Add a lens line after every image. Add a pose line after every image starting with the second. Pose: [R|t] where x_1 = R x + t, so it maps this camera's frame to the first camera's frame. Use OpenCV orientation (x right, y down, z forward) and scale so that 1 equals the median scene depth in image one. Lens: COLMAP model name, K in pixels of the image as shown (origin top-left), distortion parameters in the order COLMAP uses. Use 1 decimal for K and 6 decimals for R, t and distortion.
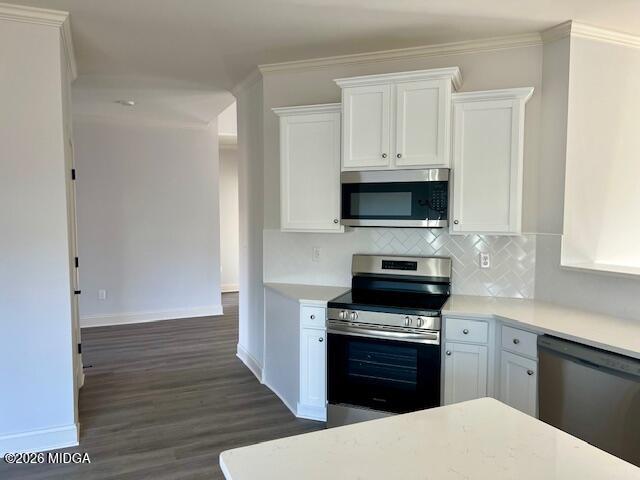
lens RADIAL K [[477.9, 0, 325.6], [0, 477.9, 245.2], [0, 0, 1]] dist [0.006183, 0.001425]
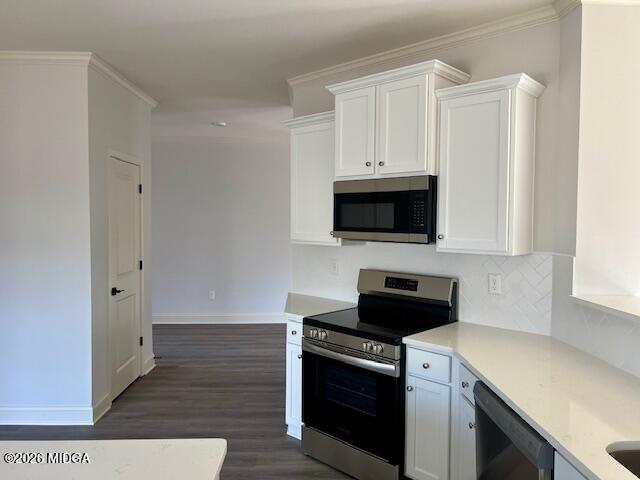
lens RADIAL K [[476.0, 0, 320.0], [0, 476.0, 240.0], [0, 0, 1]] dist [0.011498, -0.002667]
pose [[0.929253, 0.023387, -0.368704, 0.362538], [-0.035571, 0.999021, -0.026283, -0.012452], [0.367729, 0.037538, 0.929175, 0.113680]]
